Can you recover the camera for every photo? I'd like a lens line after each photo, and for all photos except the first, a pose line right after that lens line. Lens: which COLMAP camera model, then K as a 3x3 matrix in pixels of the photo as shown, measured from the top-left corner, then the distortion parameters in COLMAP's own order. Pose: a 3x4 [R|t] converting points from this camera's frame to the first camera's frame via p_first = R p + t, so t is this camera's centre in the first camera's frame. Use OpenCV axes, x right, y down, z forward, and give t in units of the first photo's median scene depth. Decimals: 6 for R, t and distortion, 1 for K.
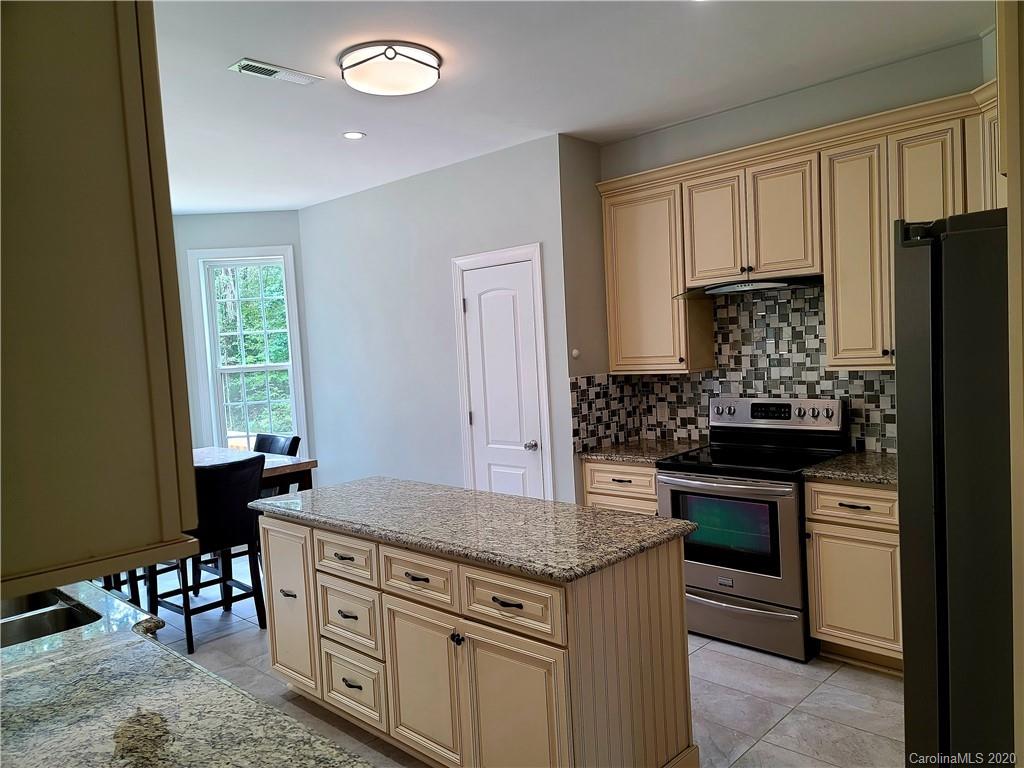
lens RADIAL K [[753.0, 0, 524.6], [0, 753.0, 391.0], [0, 0, 1]] dist [0.057646, -0.004173]
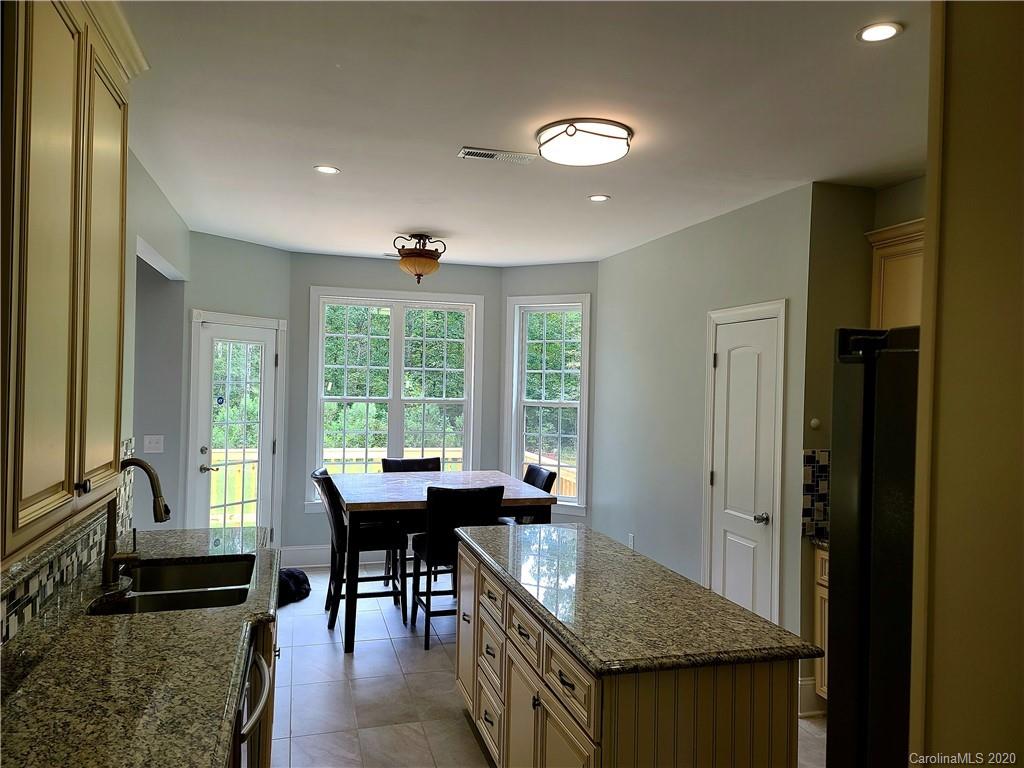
lens RADIAL K [[748.8, 0, 519.5], [0, 748.8, 385.9], [0, 0, 1]] dist [0.057702, -0.044678]
pose [[0.863253, 0.076255, -0.498978, 0.219173], [-0.101265, 0.994589, -0.023197, -0.040133], [0.494510, 0.070554, 0.866304, 0.056076]]
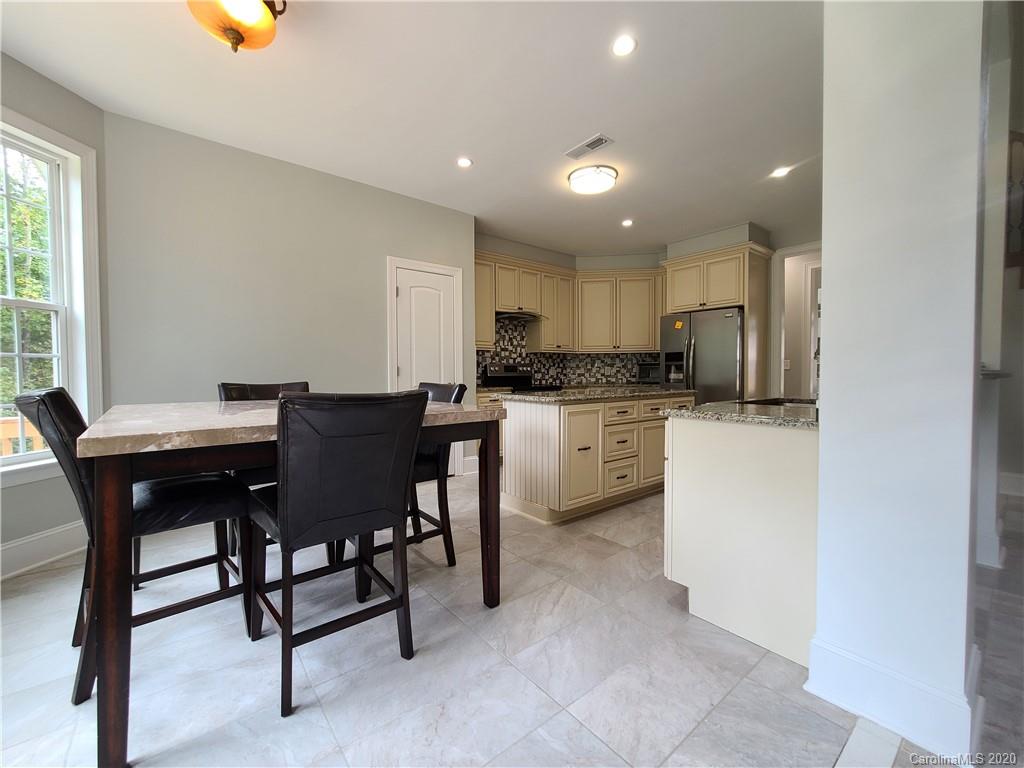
lens RADIAL K [[419.3, 0, 512.0], [0, 419.3, 384.0], [0, 0, 1]] dist [0.001390, -0.000538]
pose [[0.137876, 0.032630, 0.989912, -0.978156], [0.075392, 0.996212, -0.043339, 0.131009], [-0.987576, 0.080606, 0.134894, 0.819056]]
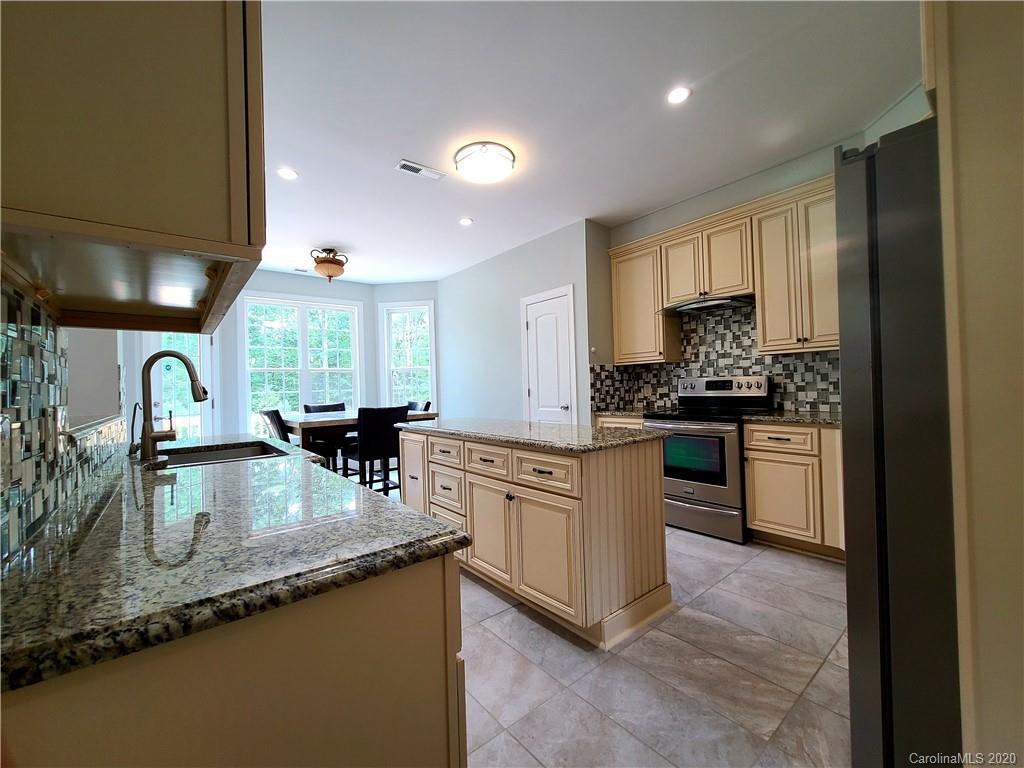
lens RADIAL K [[419.3, 0, 512.0], [0, 419.3, 384.0], [0, 0, 1]] dist [0.001390, -0.000538]
pose [[0.991502, 0.023133, -0.128021, 0.011520], [-0.031443, 0.997501, -0.063274, 0.091790], [0.126237, 0.066761, 0.989751, 0.086890]]
